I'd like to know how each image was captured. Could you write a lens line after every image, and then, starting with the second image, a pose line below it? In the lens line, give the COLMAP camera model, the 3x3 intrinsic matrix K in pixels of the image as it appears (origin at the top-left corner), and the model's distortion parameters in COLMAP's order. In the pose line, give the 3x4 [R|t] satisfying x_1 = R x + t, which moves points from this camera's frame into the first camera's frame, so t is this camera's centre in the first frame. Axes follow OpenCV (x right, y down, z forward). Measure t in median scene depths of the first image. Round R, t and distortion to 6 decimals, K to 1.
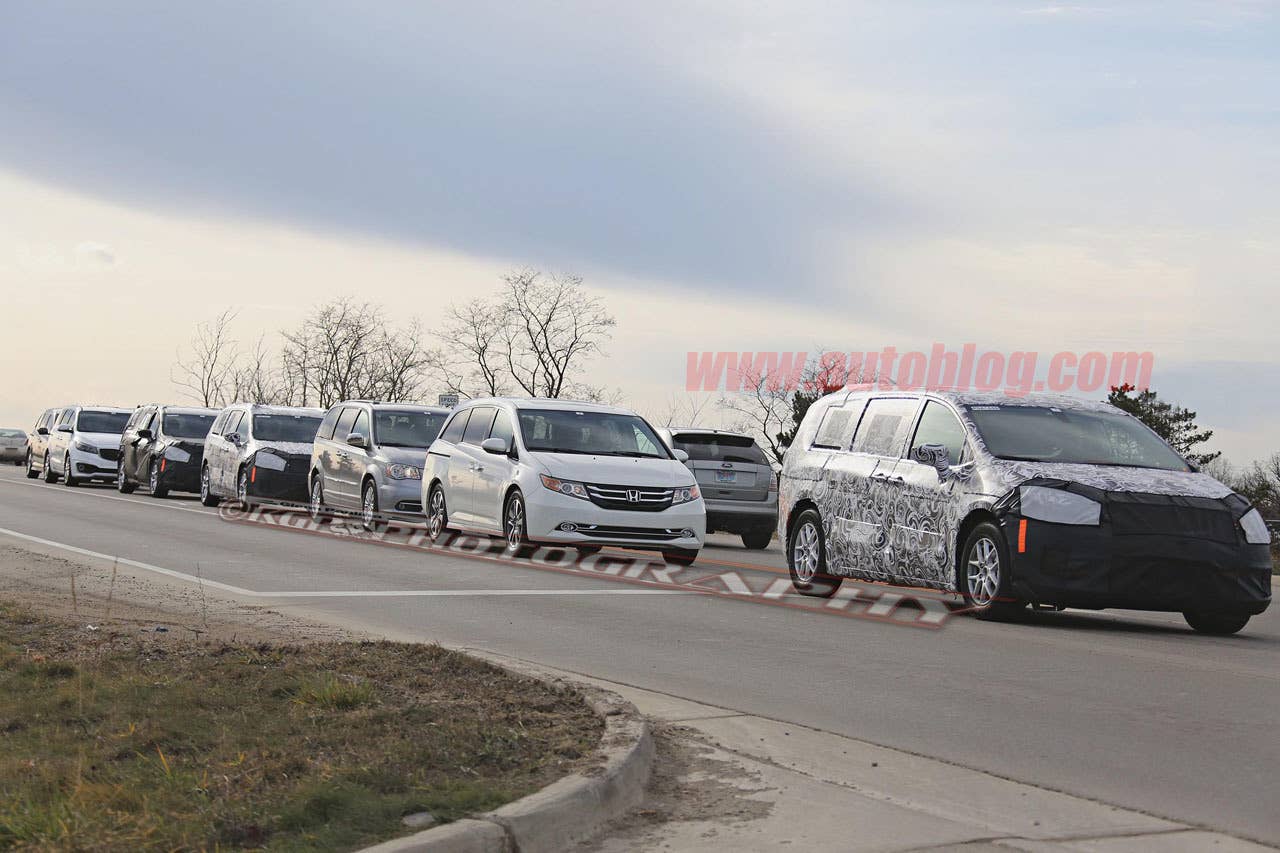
lens RADIAL K [[3094.8, 0, 640.0], [0, 3094.8, 426.5], [0, 0, 1]] dist [0.214110, -0.590780]
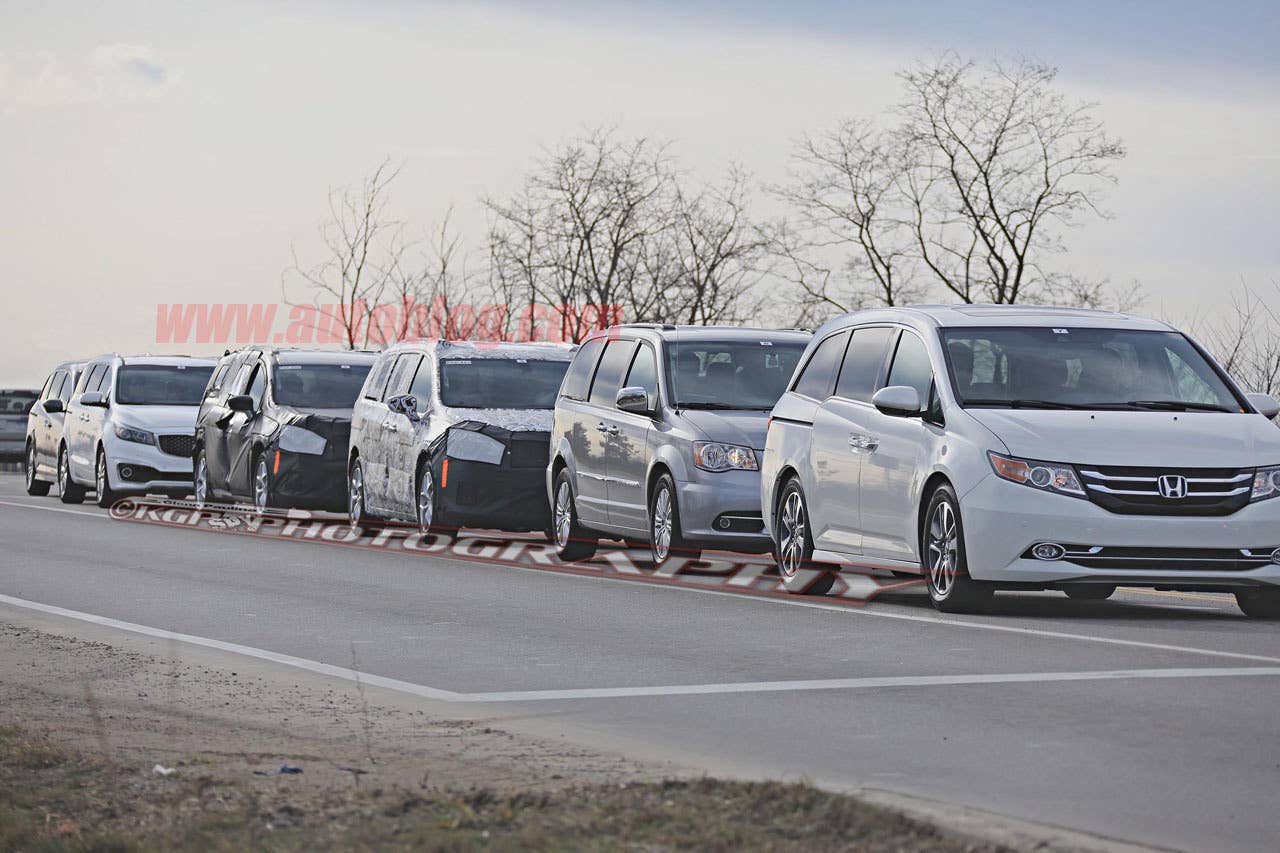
lens RADIAL K [[4801.4, 0, 640.0], [0, 4801.4, 426.5], [0, 0, 1]] dist [0.814599, 1.868992]
pose [[0.993070, -0.039371, -0.110729, -0.000409], [0.040924, 0.999093, 0.011783, -0.000740], [0.110165, -0.016233, 0.993781, 0.189180]]
